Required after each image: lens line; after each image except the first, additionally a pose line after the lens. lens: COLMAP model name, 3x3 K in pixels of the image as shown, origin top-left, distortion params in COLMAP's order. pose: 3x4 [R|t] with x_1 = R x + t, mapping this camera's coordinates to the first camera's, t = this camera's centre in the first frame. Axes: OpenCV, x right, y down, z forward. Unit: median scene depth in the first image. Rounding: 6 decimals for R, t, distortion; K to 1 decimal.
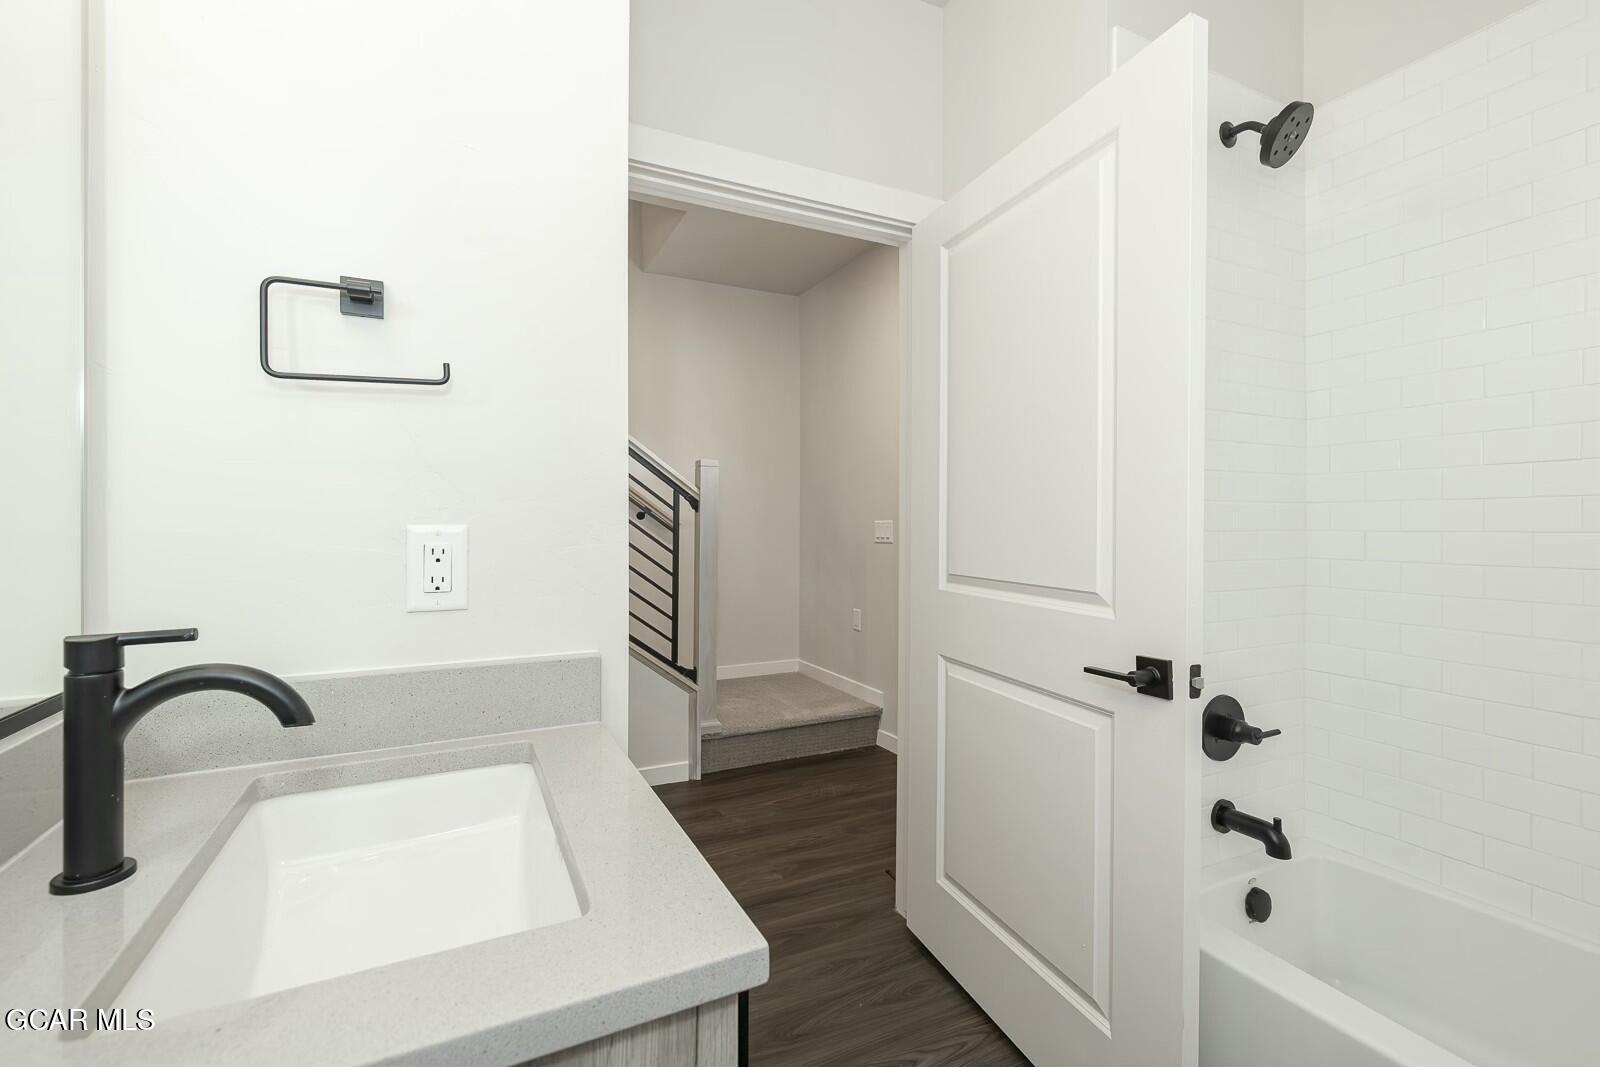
lens RADIAL K [[688.1, 0, 791.7], [0, 688.1, 511.7], [0, 0, 1]] dist [-0.000401, 0.000552]
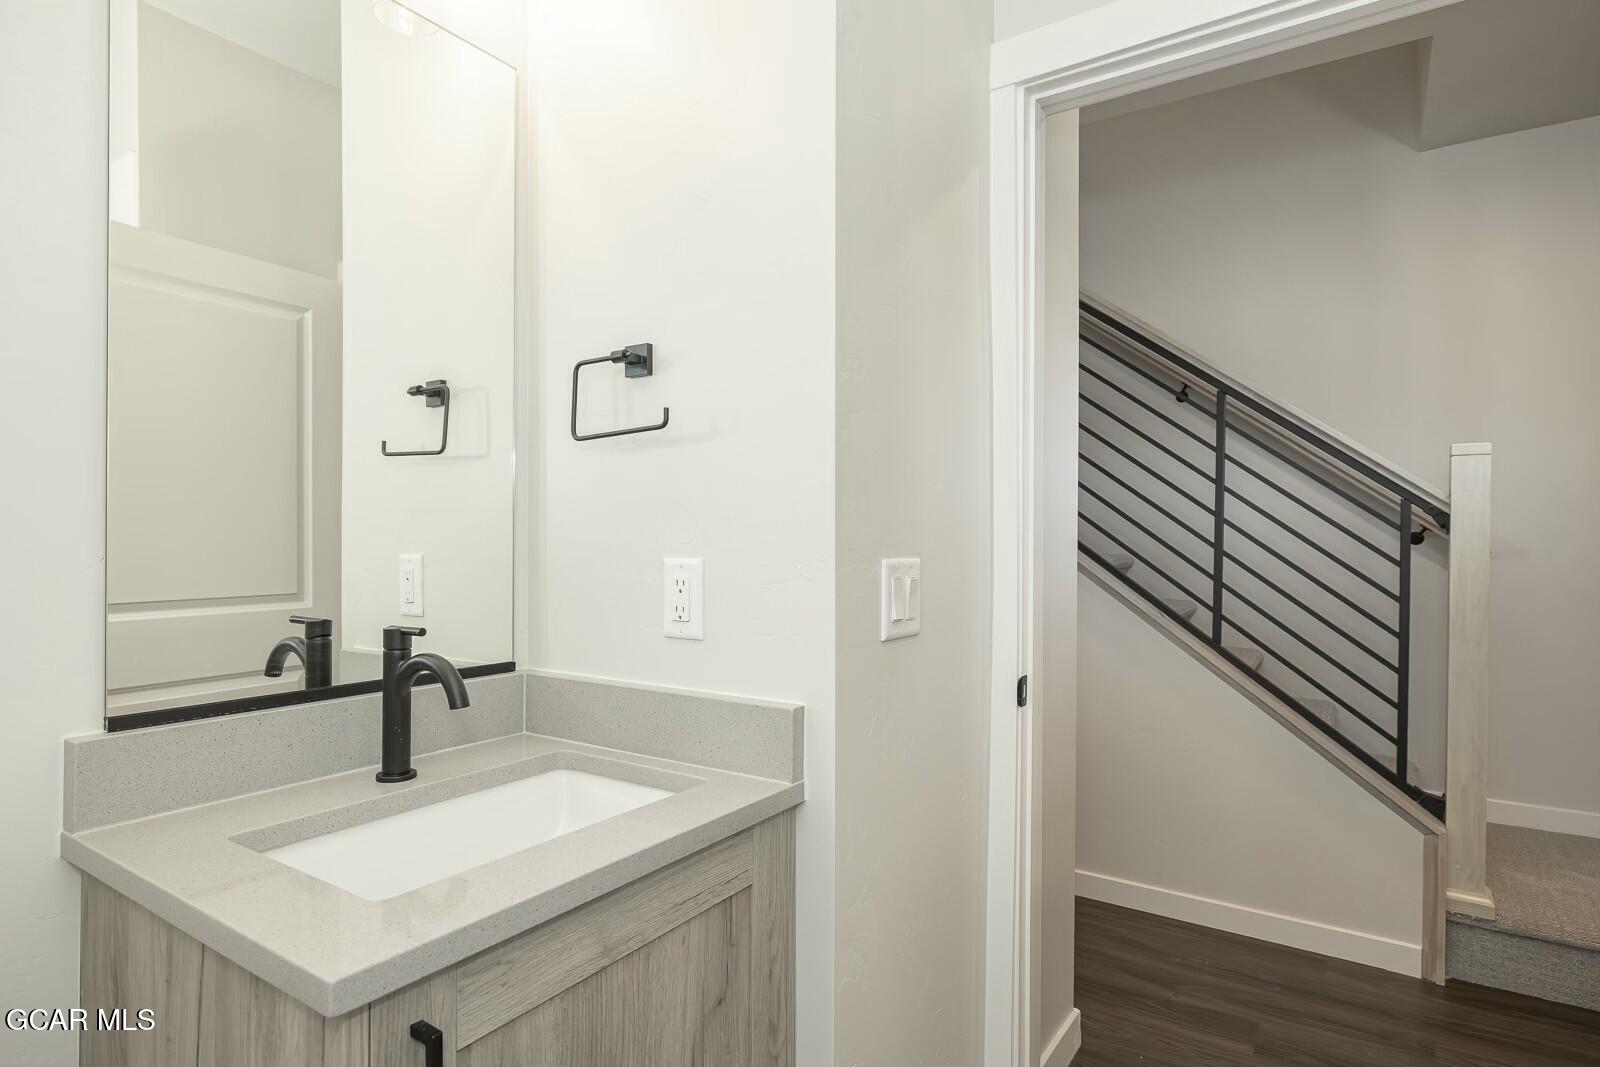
lens RADIAL K [[867.8, 0, 800.8], [0, 867.8, 528.5], [0, 0, 1]] dist [0.001045, -0.000435]
pose [[0.505860, -0.001564, -0.862614, 0.306704], [0.006254, 0.999979, 0.001855, -0.011527], [0.862593, -0.006333, 0.505859, 0.198799]]
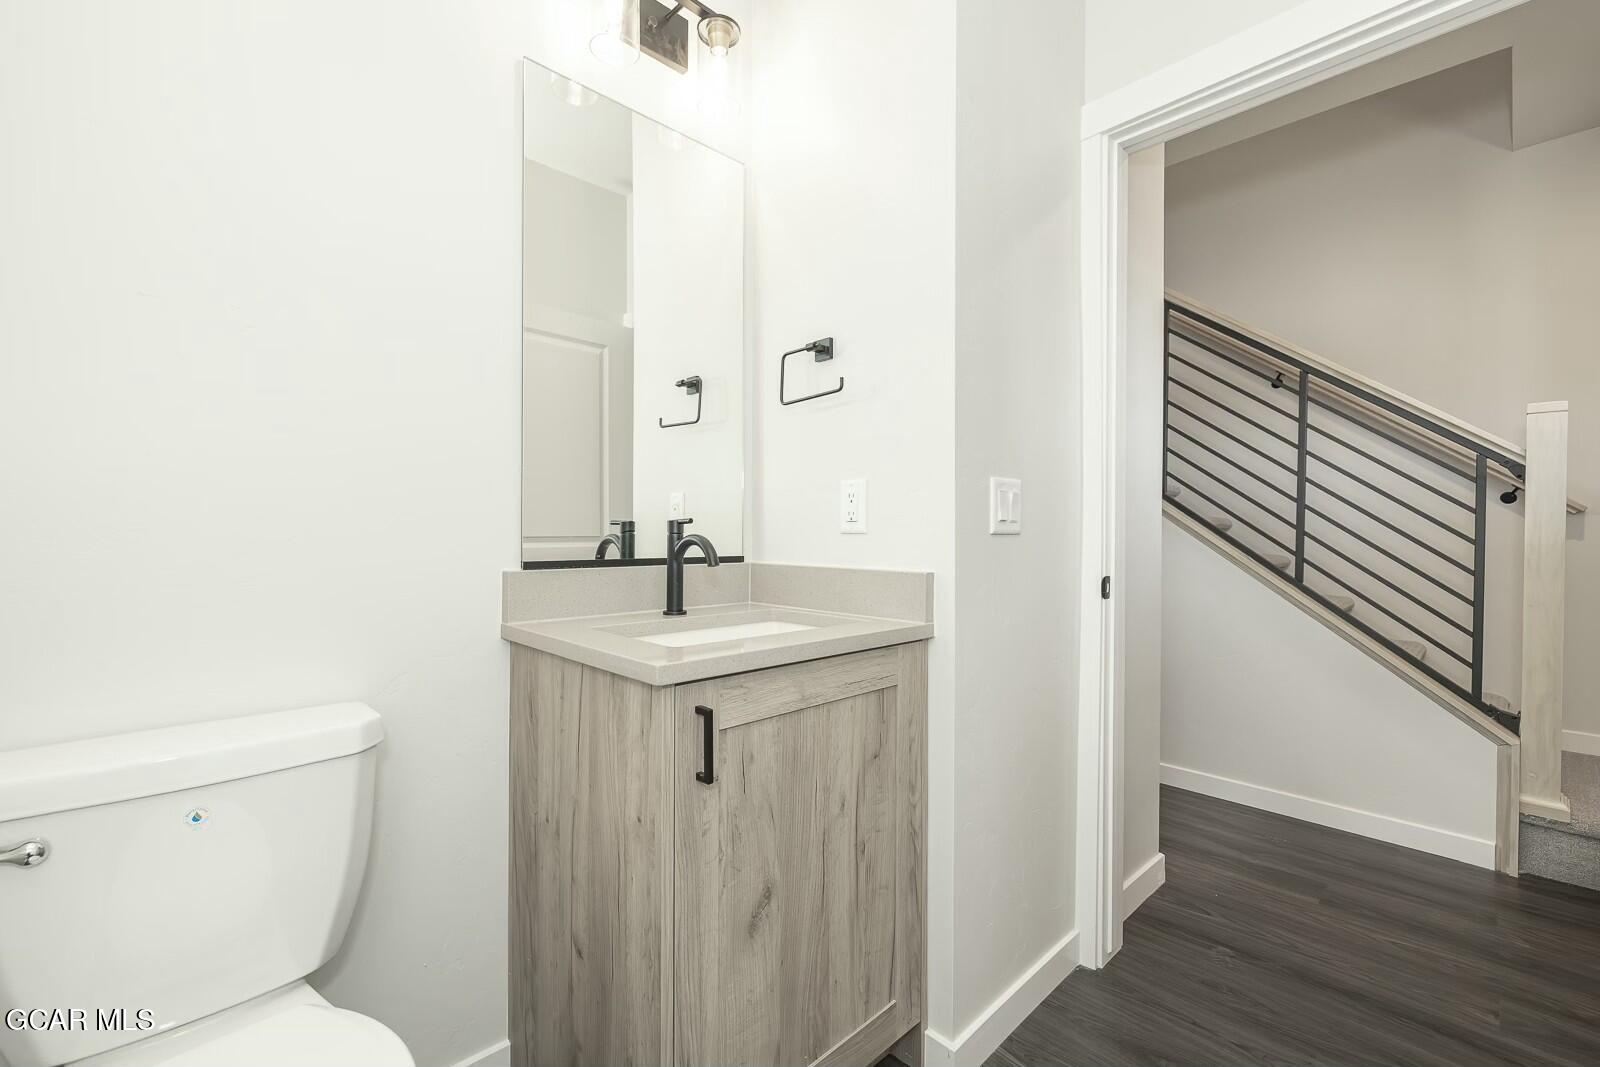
lens RADIAL K [[693.0, 0, 800.1], [0, 693.0, 526.8], [0, 0, 1]] dist [0.003225, 0.000322]
pose [[0.303702, 0.000967, -0.952767, 0.403435], [0.005947, 0.999978, 0.002911, 0.051046], [0.952749, -0.006550, 0.303689, 0.165632]]
